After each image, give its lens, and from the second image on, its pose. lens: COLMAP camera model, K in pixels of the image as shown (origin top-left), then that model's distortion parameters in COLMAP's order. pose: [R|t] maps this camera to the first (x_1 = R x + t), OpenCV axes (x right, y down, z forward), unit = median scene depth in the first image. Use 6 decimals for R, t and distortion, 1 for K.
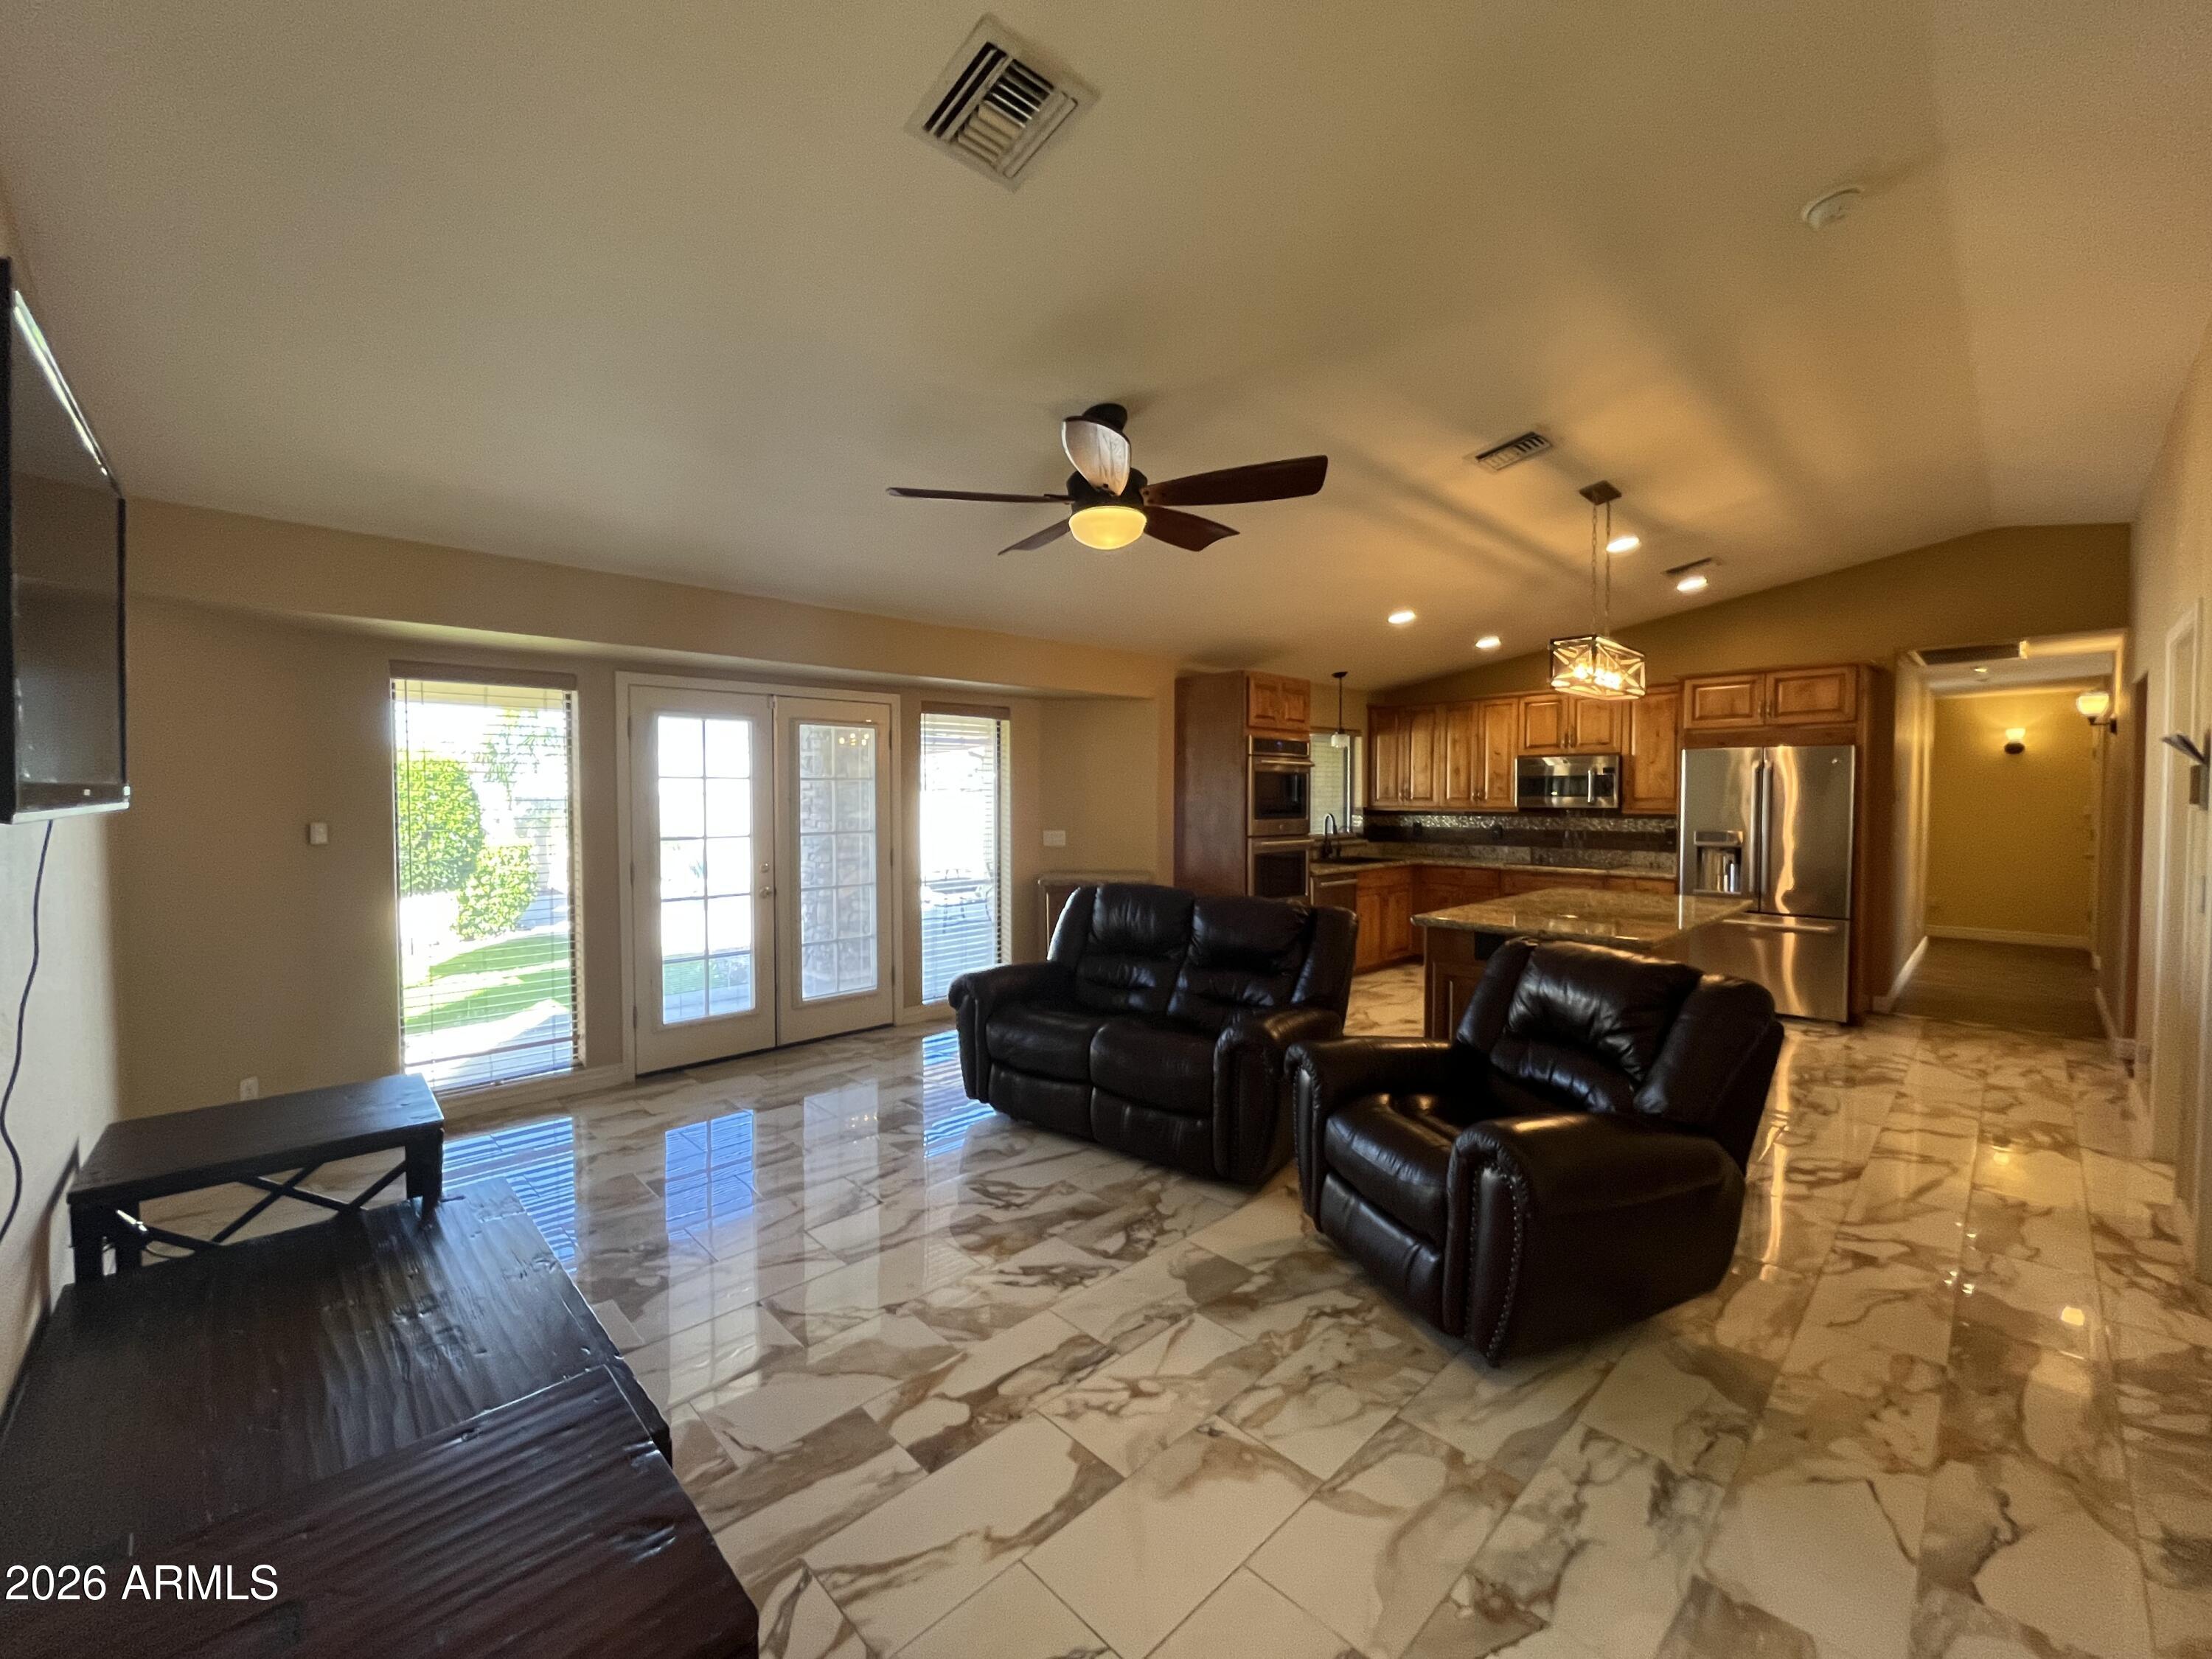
lens RADIAL K [[894.6, 0, 1073.6], [0, 894.6, 821.6], [0, 0, 1]] dist [-0.003849, -0.000390]
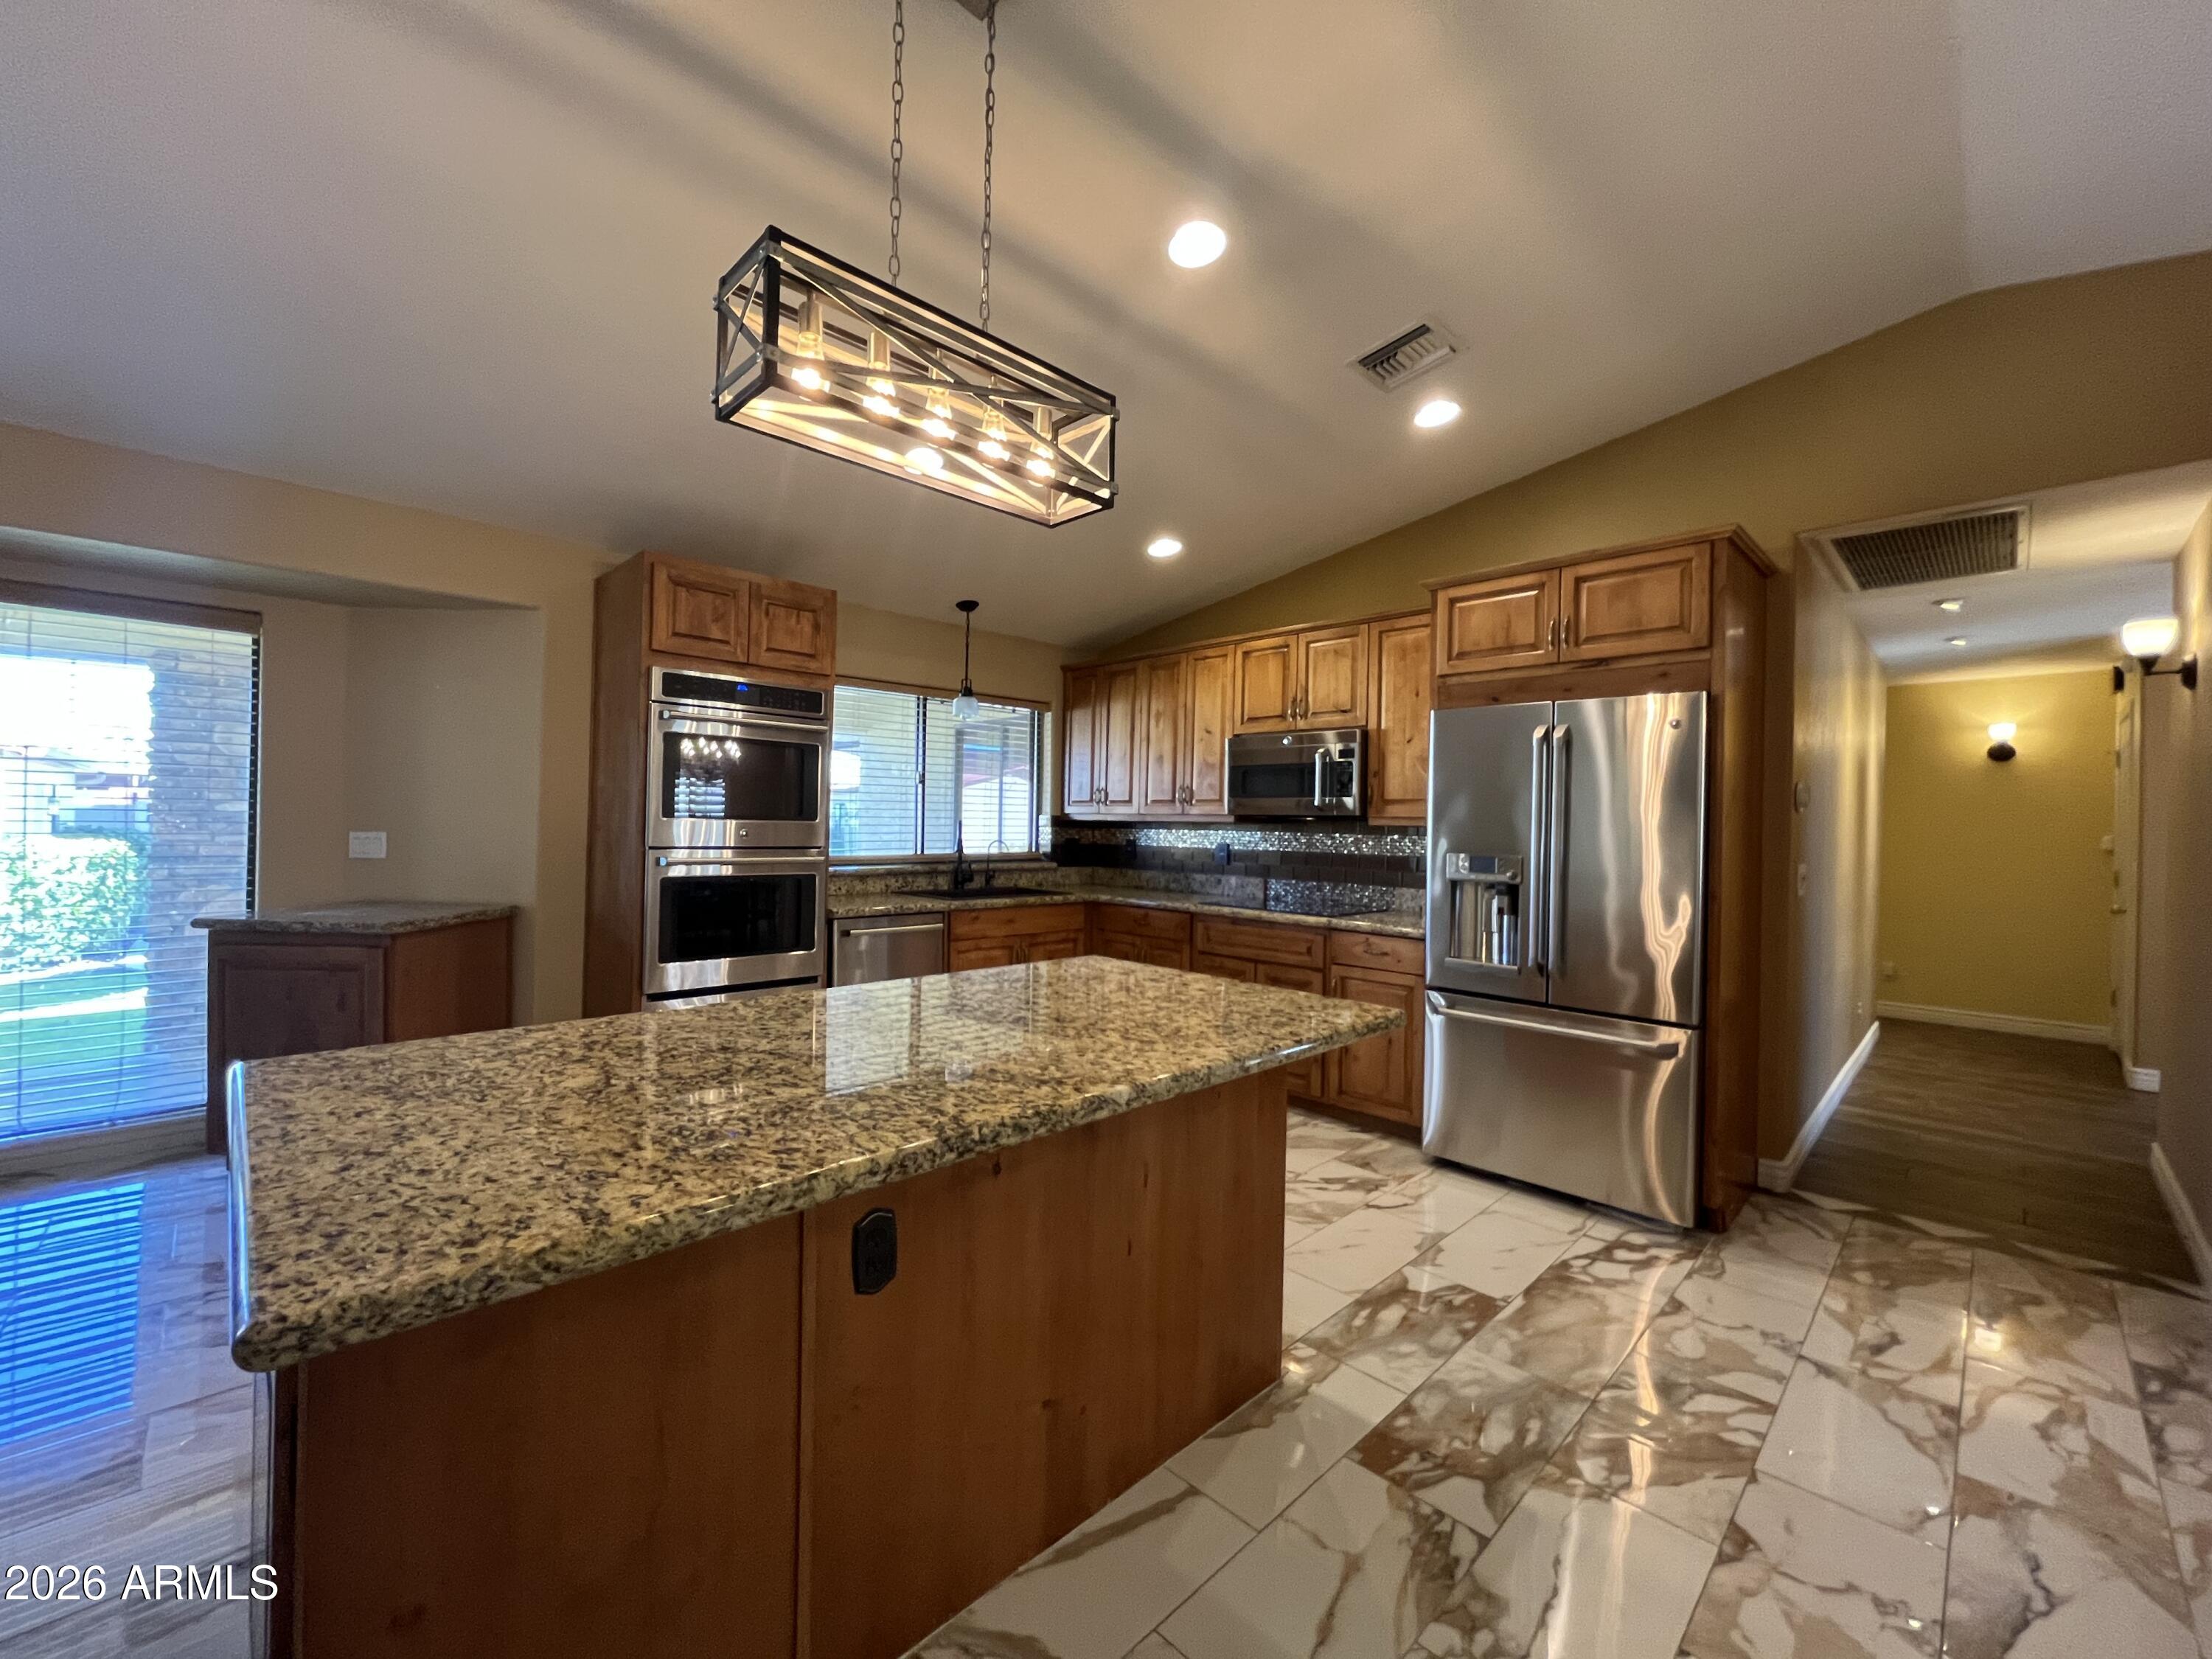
lens RADIAL K [[894.6, 0, 1073.6], [0, 894.6, 821.6], [0, 0, 1]] dist [-0.003849, -0.000390]
pose [[0.999730, 0.020647, 0.010666, 0.404805], [-0.020328, 0.999368, -0.029164, 0.010395], [-0.011262, 0.028939, 0.999518, 0.391009]]
